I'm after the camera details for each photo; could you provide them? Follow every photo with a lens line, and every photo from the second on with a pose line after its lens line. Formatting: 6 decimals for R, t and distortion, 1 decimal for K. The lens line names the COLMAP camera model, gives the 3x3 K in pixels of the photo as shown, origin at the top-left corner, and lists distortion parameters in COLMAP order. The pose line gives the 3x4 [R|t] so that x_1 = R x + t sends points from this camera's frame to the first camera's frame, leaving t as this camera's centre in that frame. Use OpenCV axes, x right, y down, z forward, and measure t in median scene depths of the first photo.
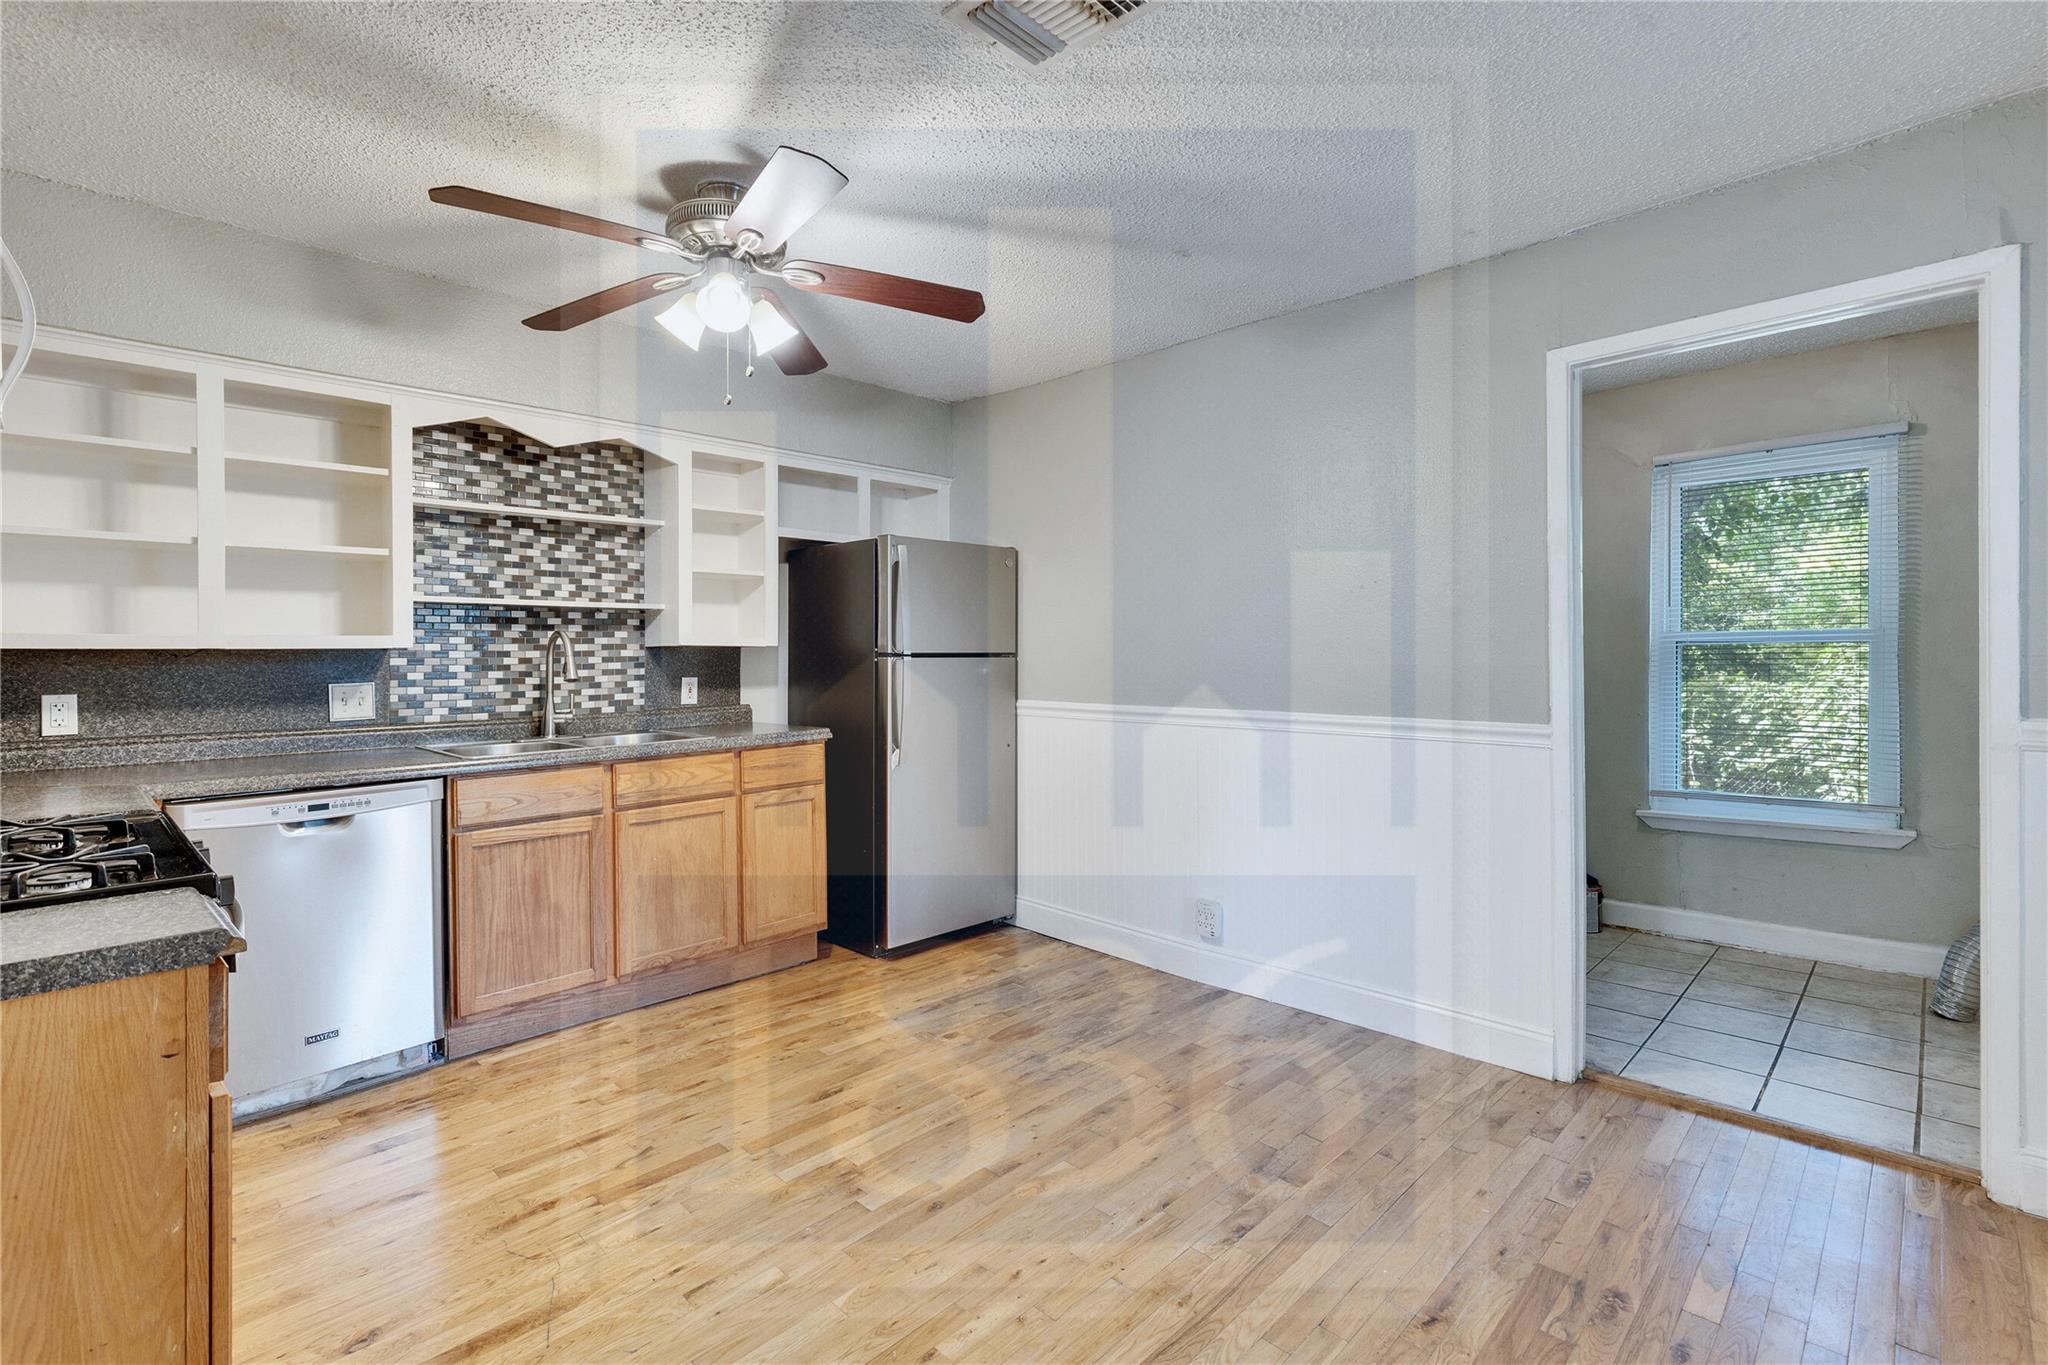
lens RADIAL K [[934.5, 0, 1021.1], [0, 934.5, 653.4], [0, 0, 1]] dist [0.002440, -0.000204]
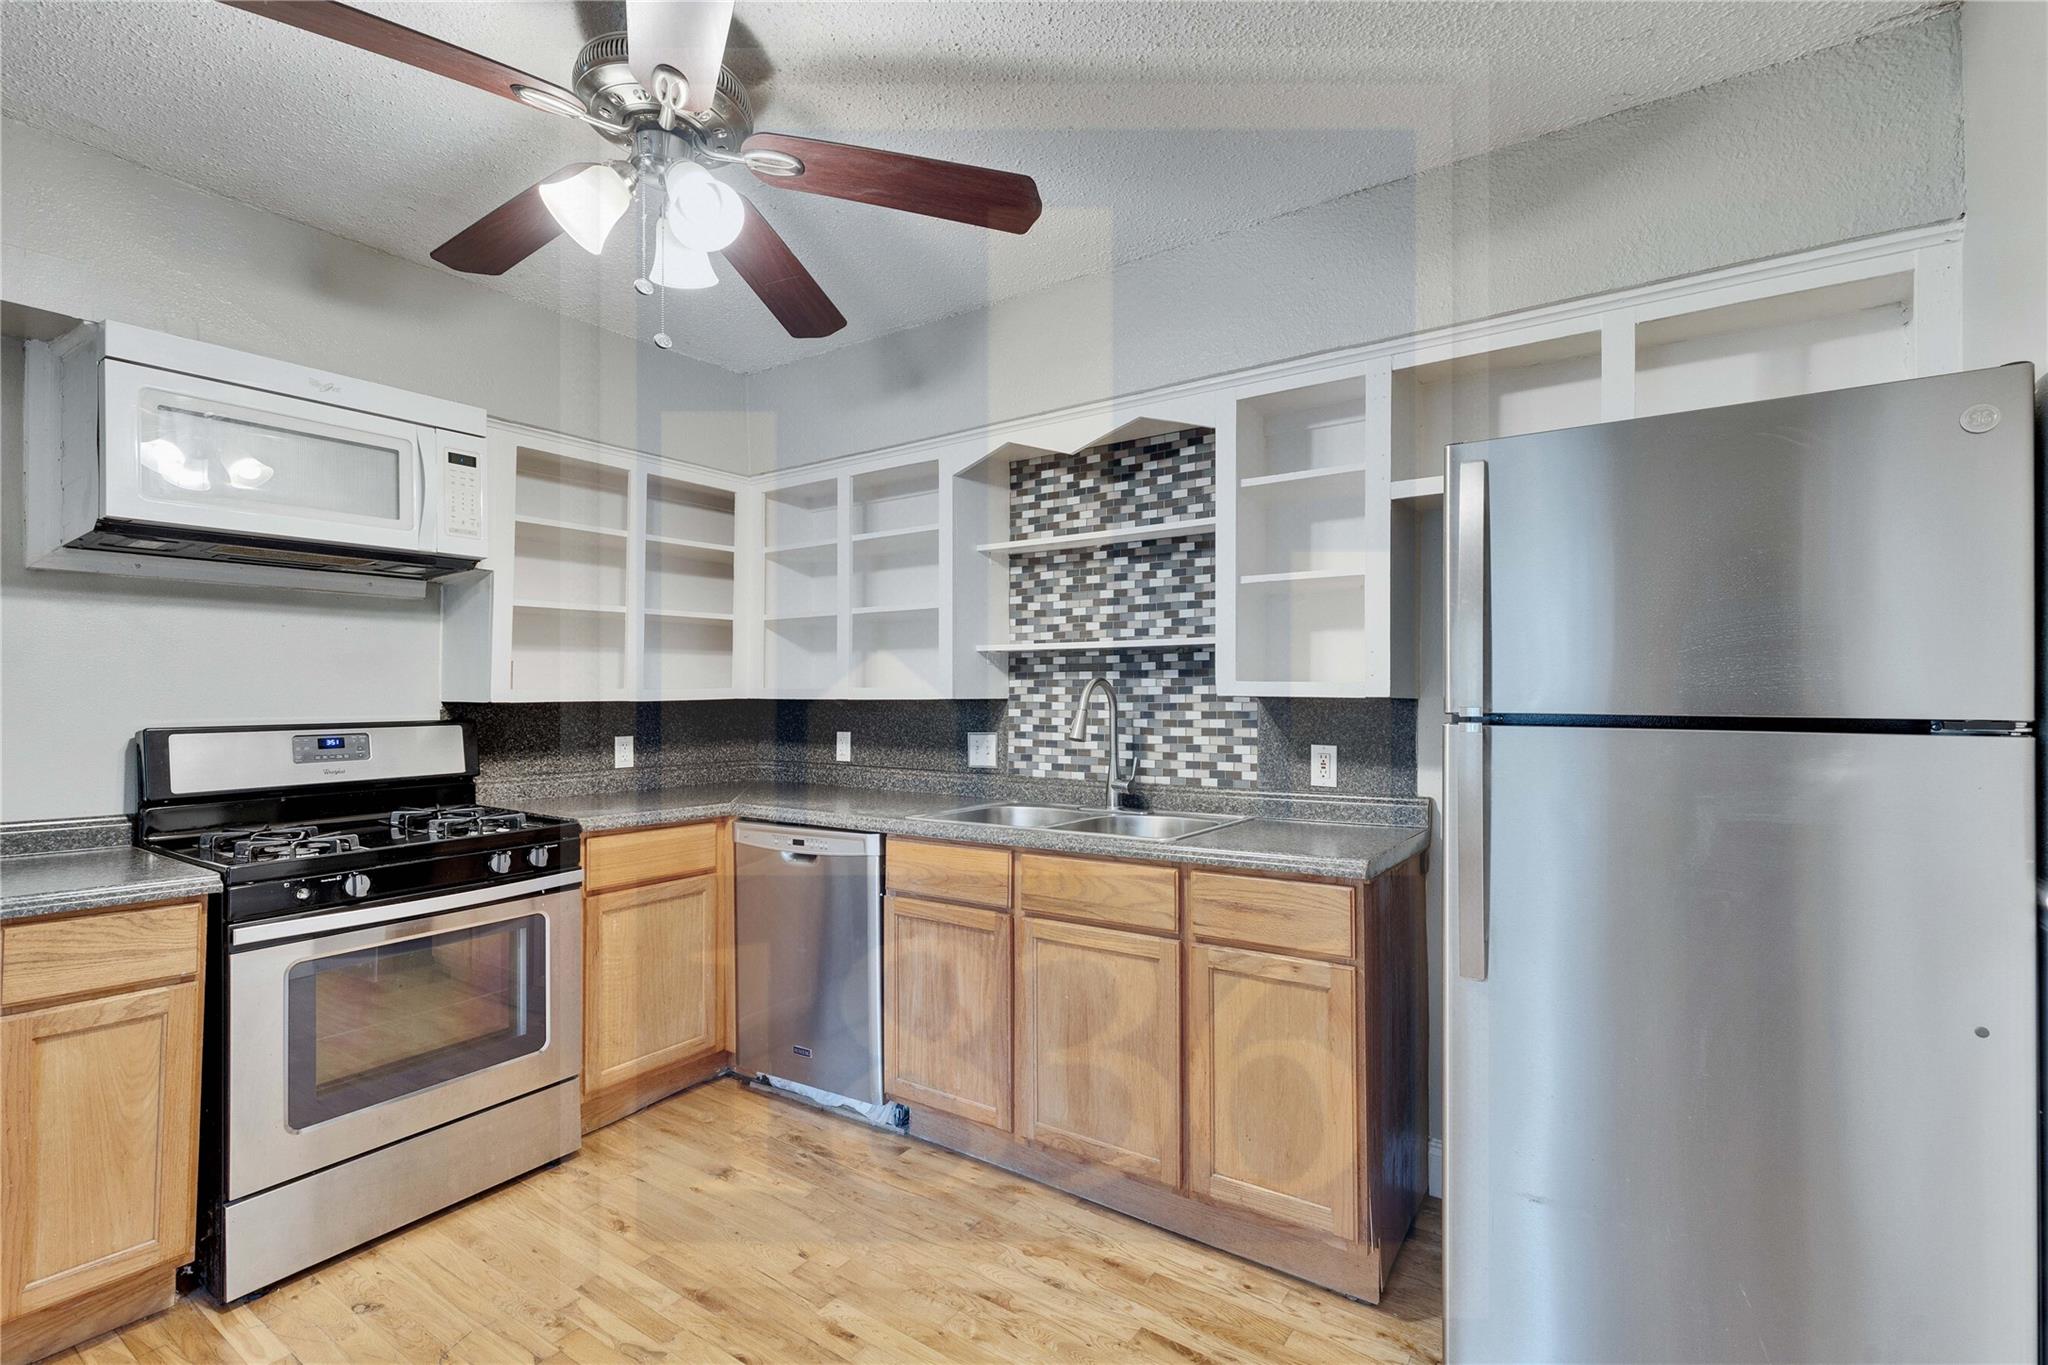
lens RADIAL K [[920.2, 0, 1018.1], [0, 920.2, 684.2], [0, 0, 1]] dist [0.005092, 0.000170]
pose [[0.169620, -0.010492, -0.985454, 0.268746], [-0.005584, 0.999917, -0.011607, -0.009022], [0.985494, 0.007472, 0.169548, 0.766811]]
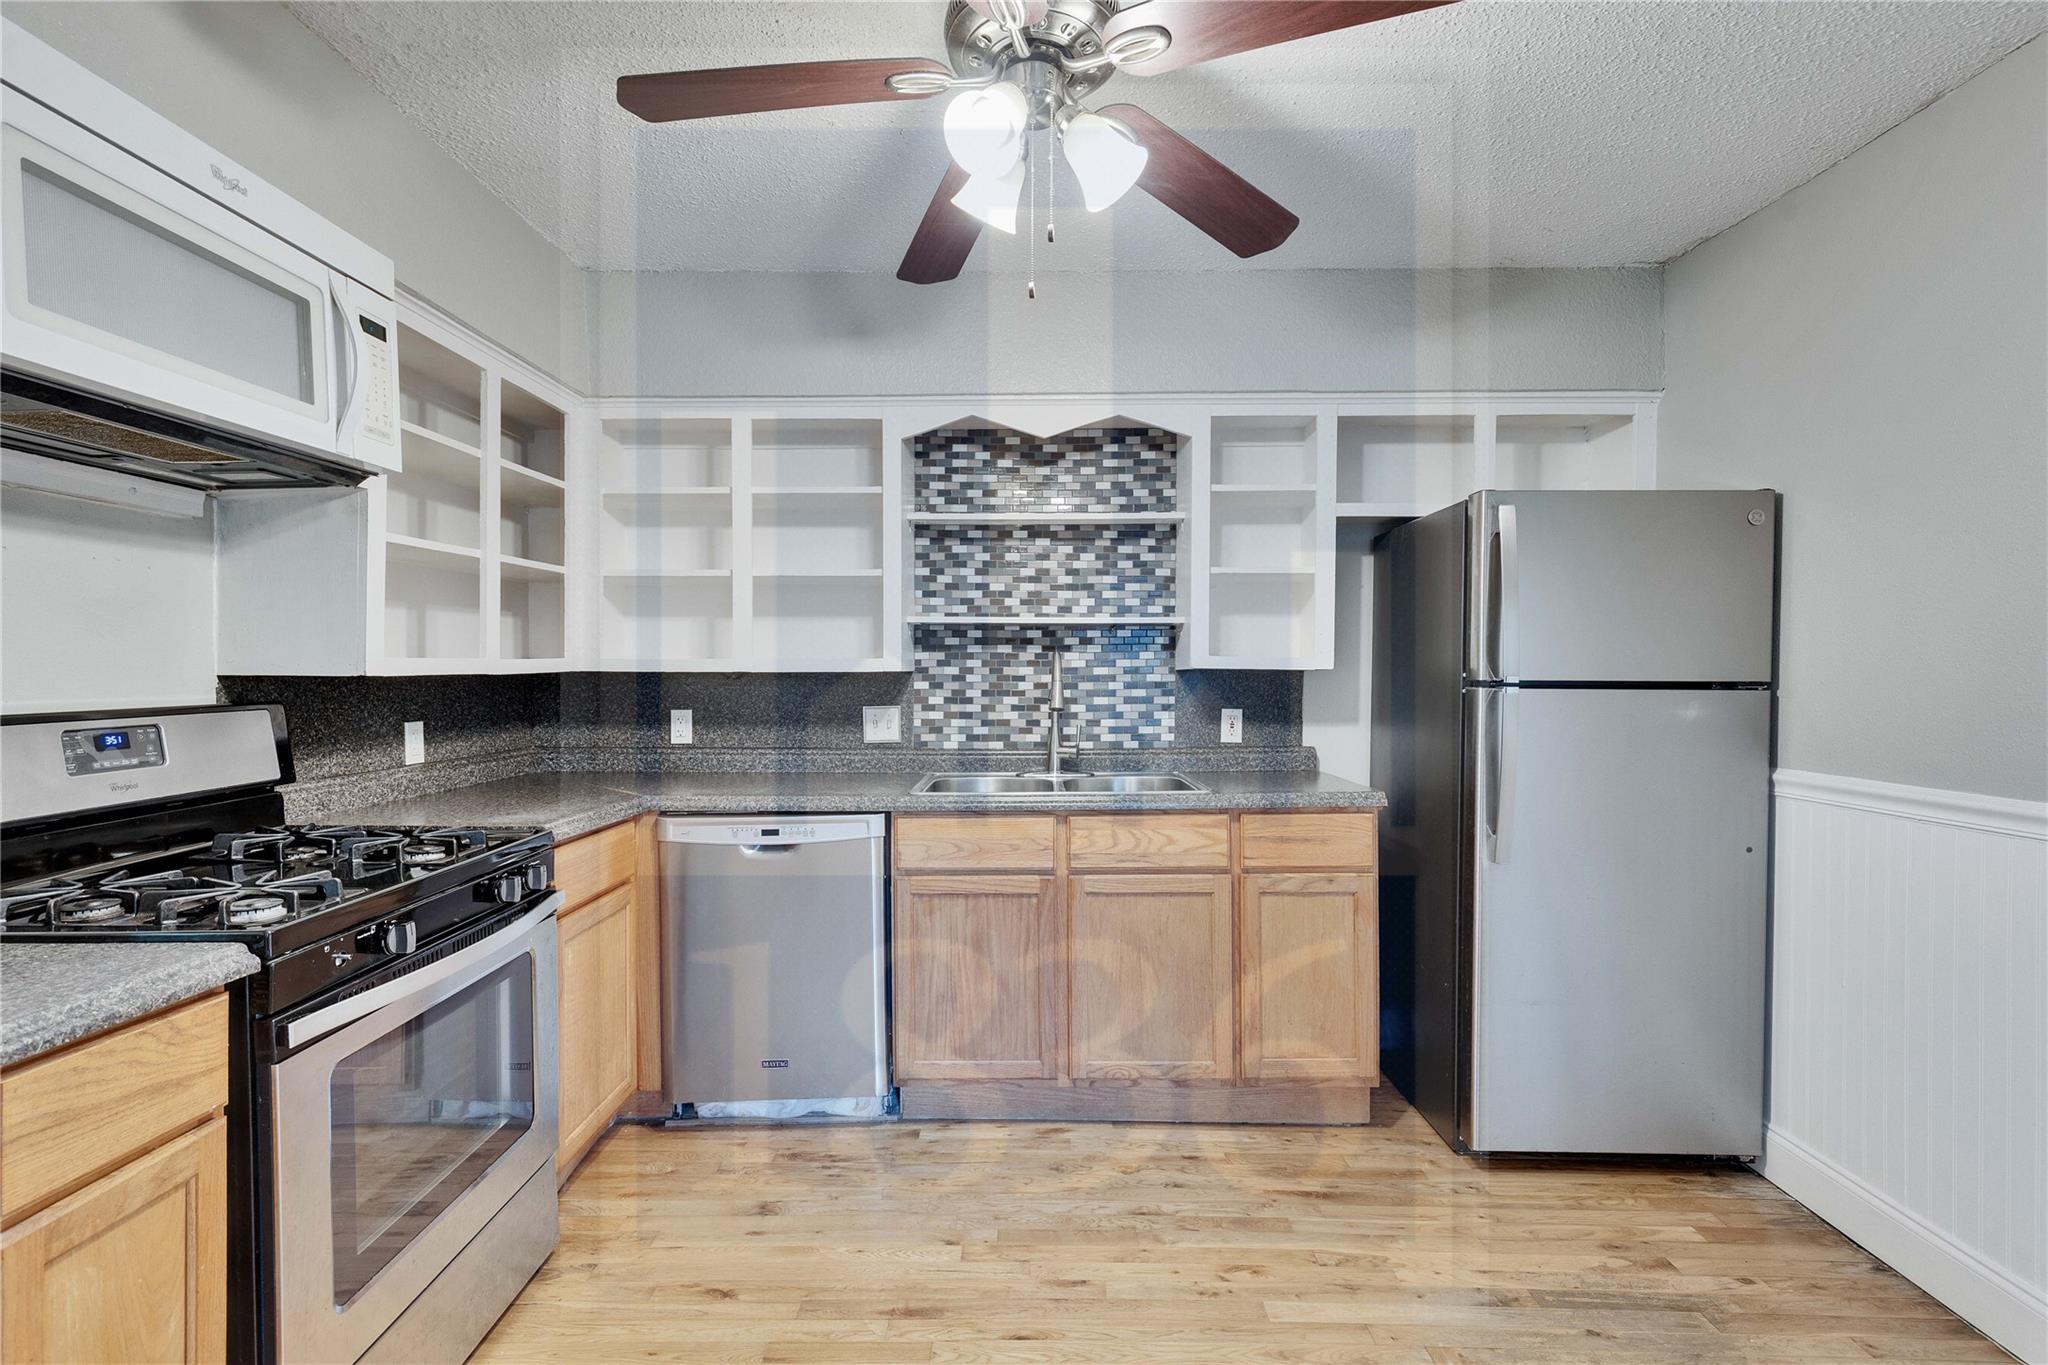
lens RADIAL K [[937.0, 0, 1020.1], [0, 937.0, 685.7], [0, 0, 1]] dist [0.004329, 0.000150]
pose [[0.691353, 0.014112, -0.722379, 0.105280], [-0.005713, 0.999885, 0.014066, -0.004602], [0.722495, -0.005597, 0.691354, 0.362398]]
